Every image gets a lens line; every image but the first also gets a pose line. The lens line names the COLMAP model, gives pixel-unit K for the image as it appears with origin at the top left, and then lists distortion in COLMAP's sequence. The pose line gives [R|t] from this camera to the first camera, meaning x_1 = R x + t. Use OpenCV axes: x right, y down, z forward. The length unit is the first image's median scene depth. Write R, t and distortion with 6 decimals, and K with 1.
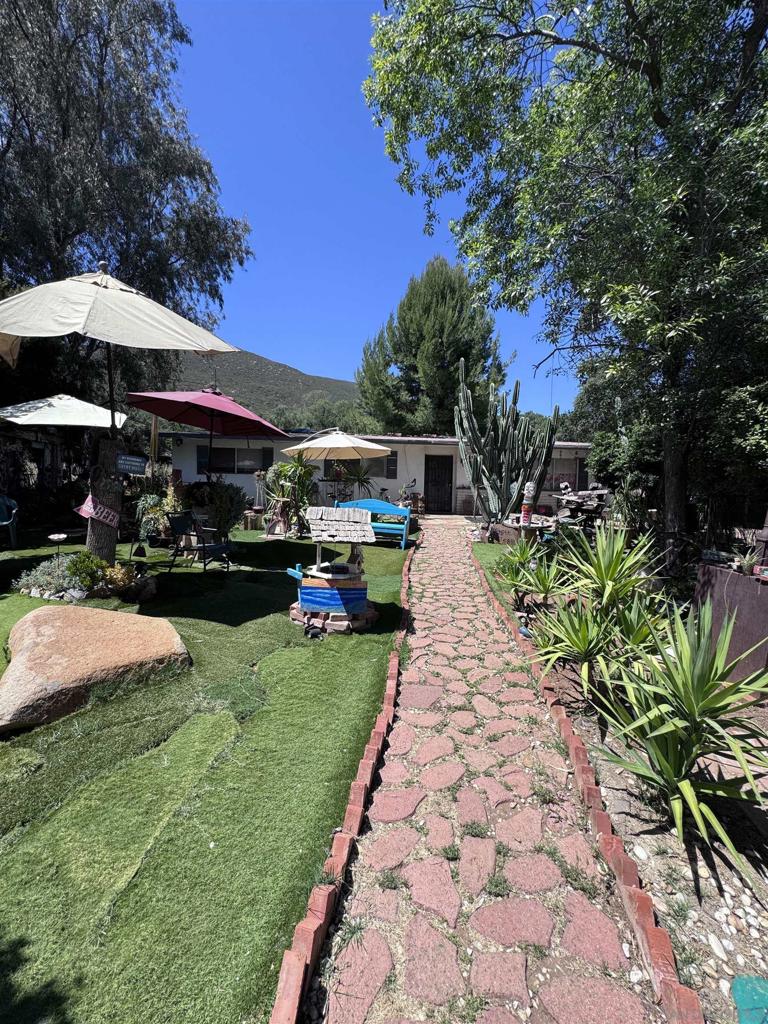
lens RADIAL K [[413.8, 0, 385.5], [0, 413.8, 511.9], [0, 0, 1]] dist [-0.002182, -0.000282]
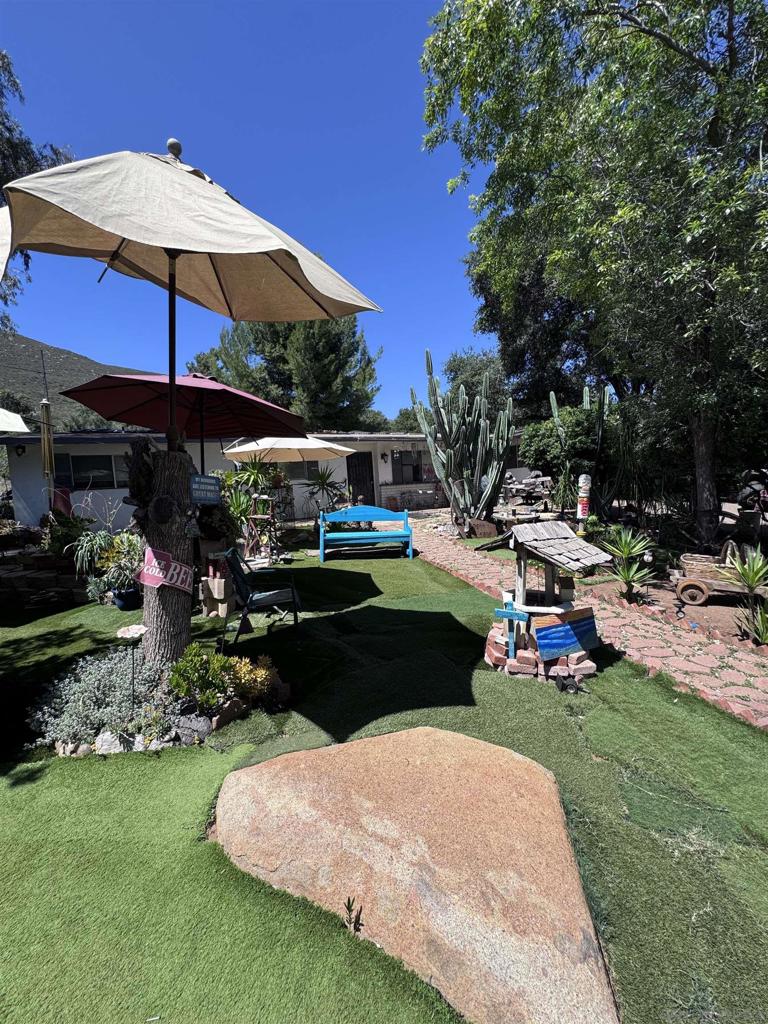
lens RADIAL K [[413.8, 0, 383.7], [0, 413.8, 512.6], [0, 0, 1]] dist [-0.002182, -0.000282]
pose [[0.918537, -0.101635, 0.382047, -0.285140], [0.096886, 0.994790, 0.031703, -0.034667], [-0.383279, 0.007895, 0.923599, 0.152083]]
